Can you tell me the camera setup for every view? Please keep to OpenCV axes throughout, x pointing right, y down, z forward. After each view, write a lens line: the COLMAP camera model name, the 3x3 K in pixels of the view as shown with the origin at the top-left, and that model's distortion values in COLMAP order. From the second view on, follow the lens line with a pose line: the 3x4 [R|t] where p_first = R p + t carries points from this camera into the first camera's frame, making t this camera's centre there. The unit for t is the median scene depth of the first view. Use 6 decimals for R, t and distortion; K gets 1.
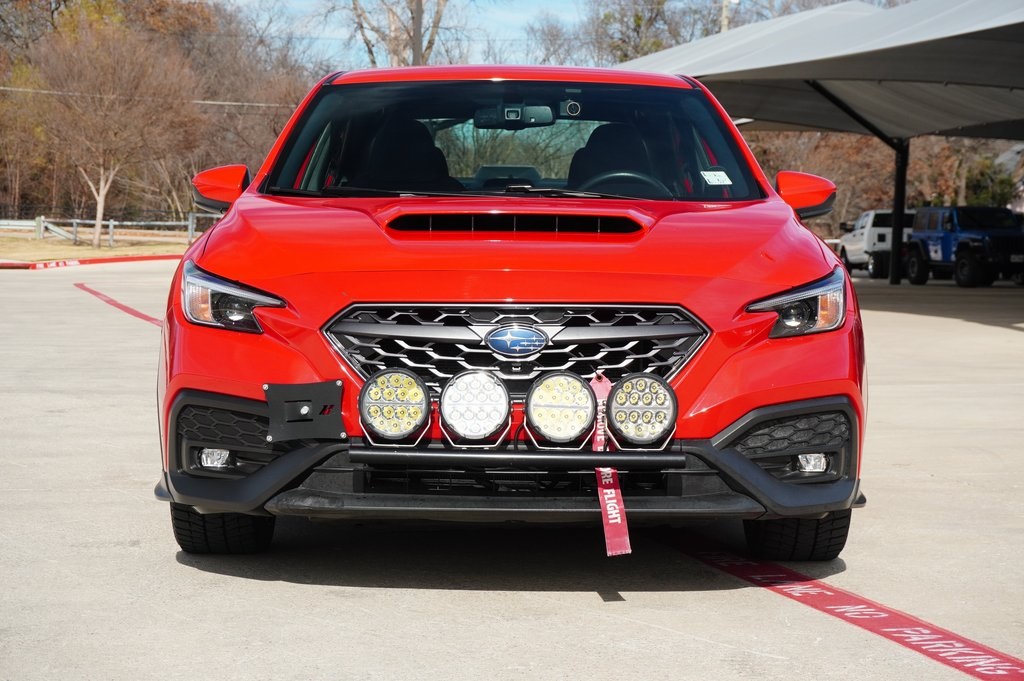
lens RADIAL K [[2071.0, 0, 511.8], [0, 2071.0, 340.8], [0, 0, 1]] dist [0.019236, 0.000000]
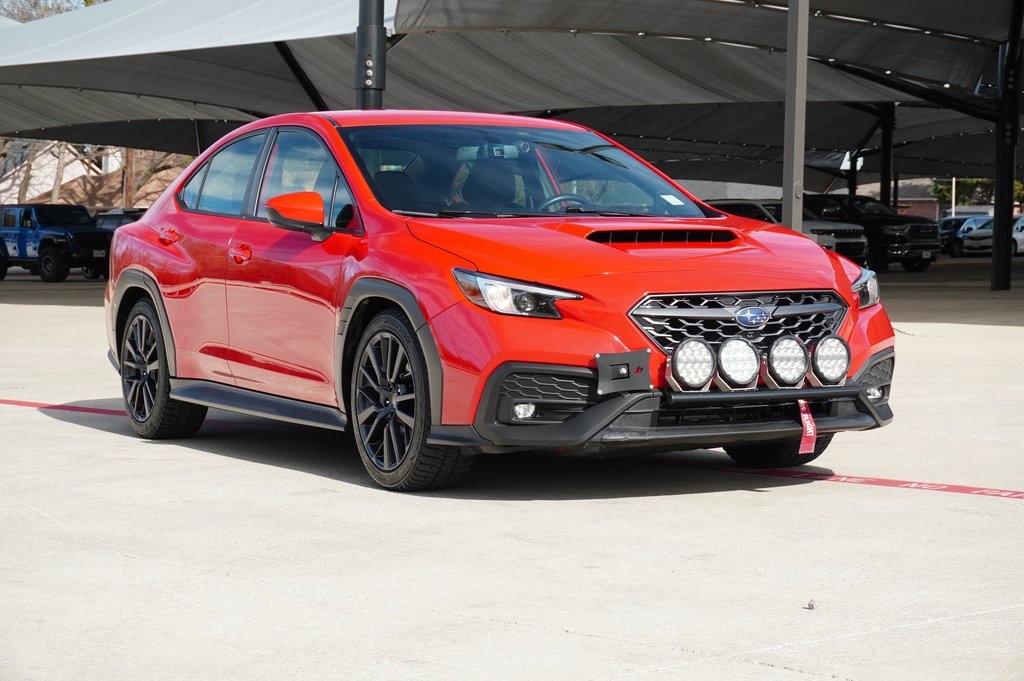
lens RADIAL K [[2071.0, 0, 512.5], [0, 2071.0, 340.3], [0, 0, 1]] dist [0.019236, 0.000000]
pose [[0.872727, -0.038271, 0.486706, -0.857650], [0.037049, 0.999240, 0.012140, -0.007374], [-0.486801, 0.007437, 0.873481, -0.200788]]
